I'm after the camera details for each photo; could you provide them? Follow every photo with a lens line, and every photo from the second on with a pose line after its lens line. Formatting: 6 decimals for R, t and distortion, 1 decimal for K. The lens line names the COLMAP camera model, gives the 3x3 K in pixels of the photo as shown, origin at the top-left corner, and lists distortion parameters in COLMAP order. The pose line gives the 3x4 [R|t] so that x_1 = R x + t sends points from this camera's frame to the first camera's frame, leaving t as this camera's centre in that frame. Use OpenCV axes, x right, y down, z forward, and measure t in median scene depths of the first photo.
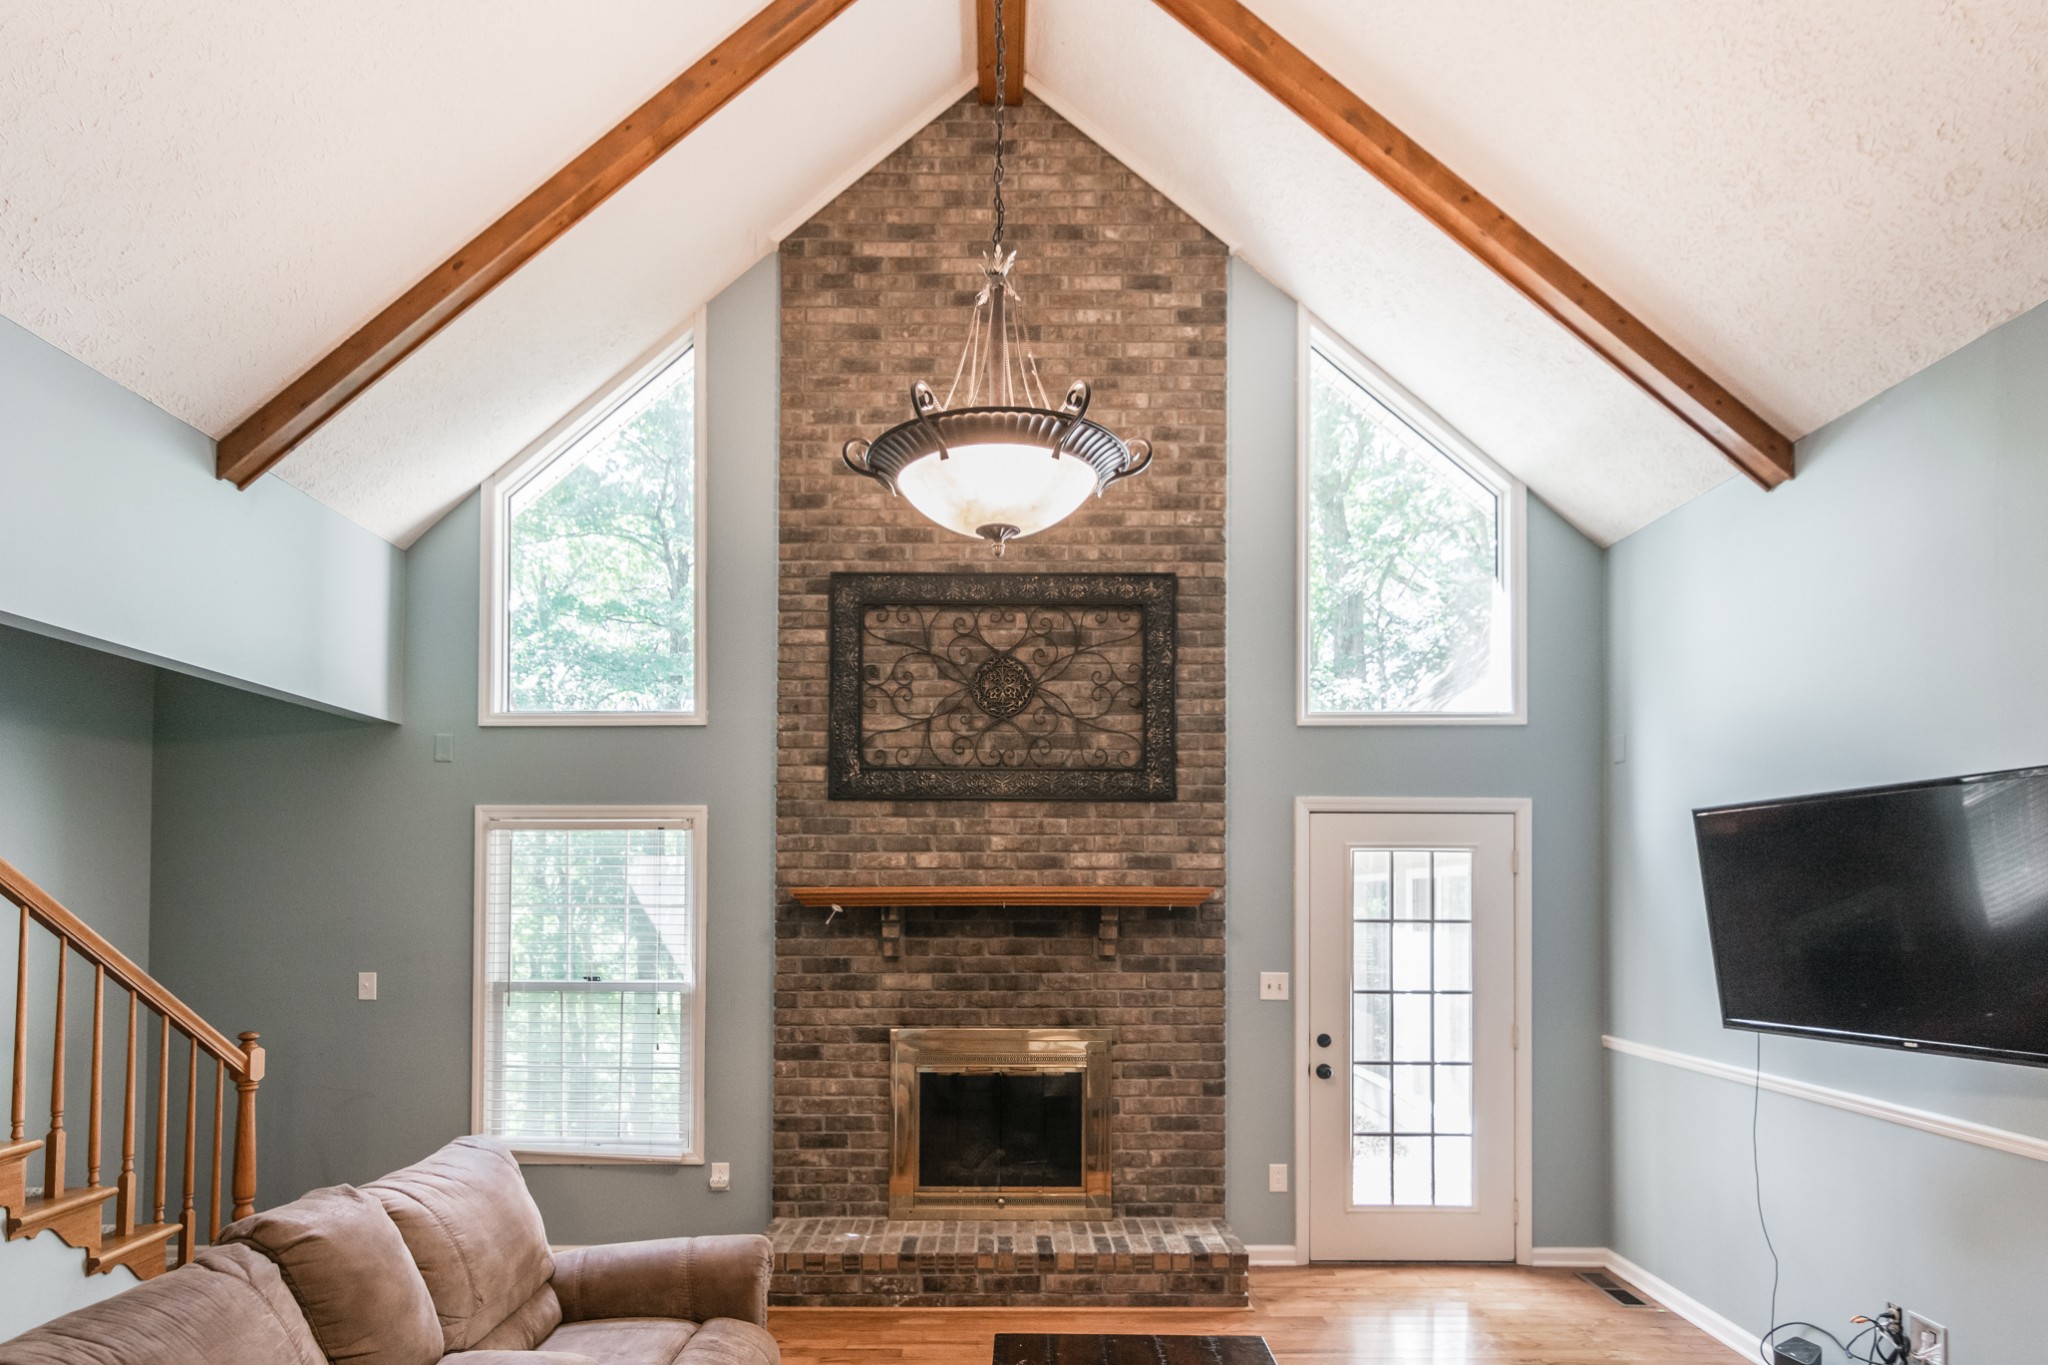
lens RADIAL K [[1086.8, 0, 1024.2], [0, 1086.8, 874.0], [0, 0, 1]] dist [0.003279, -0.000208]
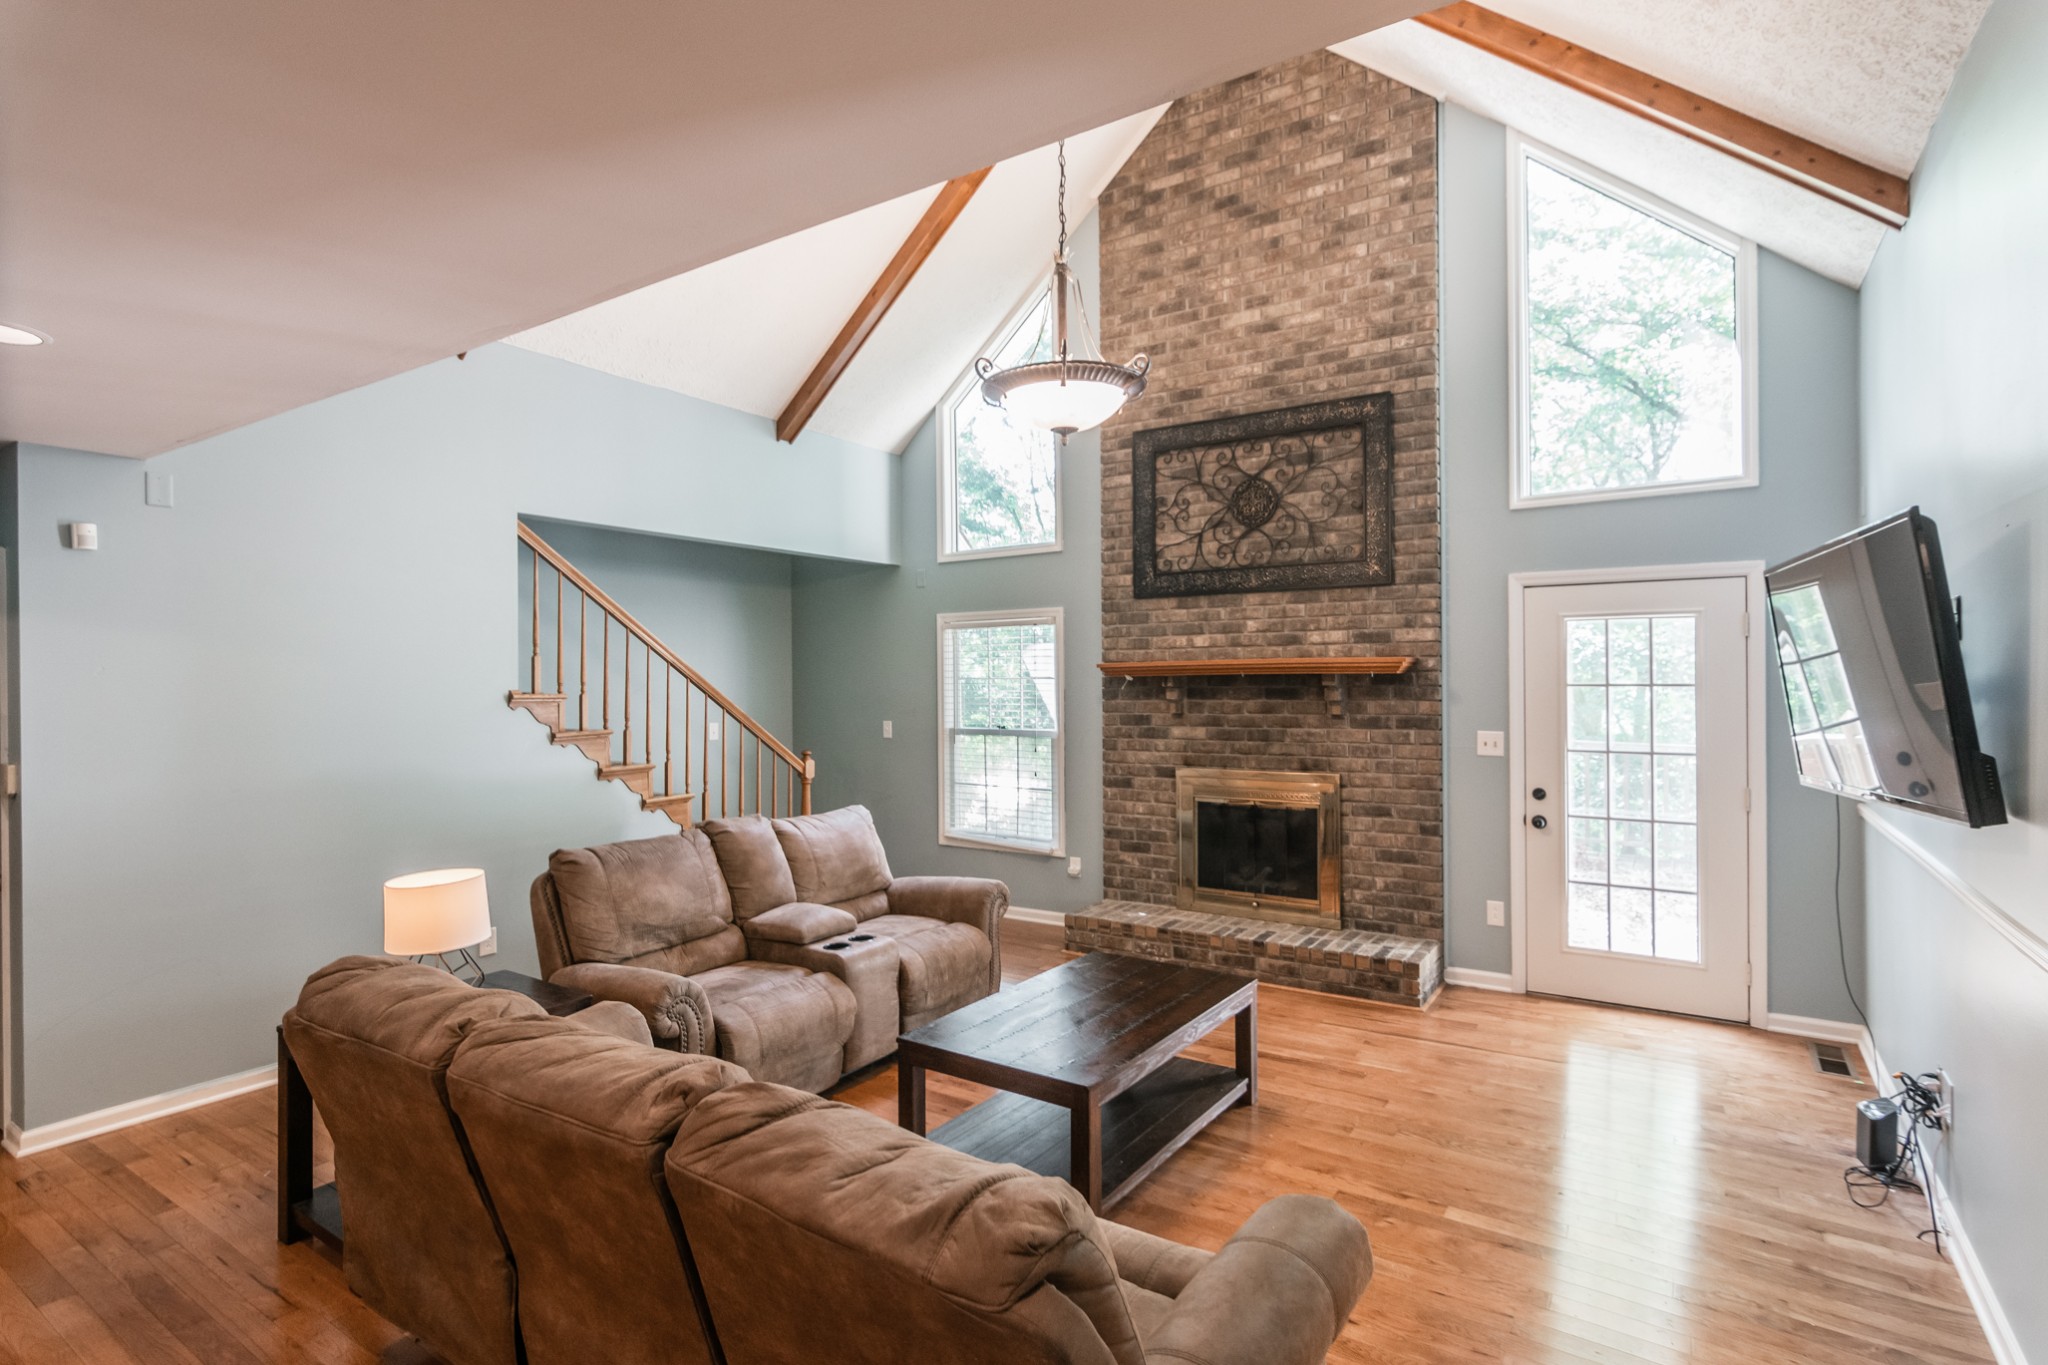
lens RADIAL K [[1004.2, 0, 1024.4], [0, 1004.2, 674.2], [0, 0, 1]] dist [0.000152, 0.000376]
pose [[0.834534, -0.011459, -0.550837, 0.402009], [0.021167, 0.999712, 0.011273, 0.009458], [0.550549, -0.021067, 0.834537, -0.133010]]
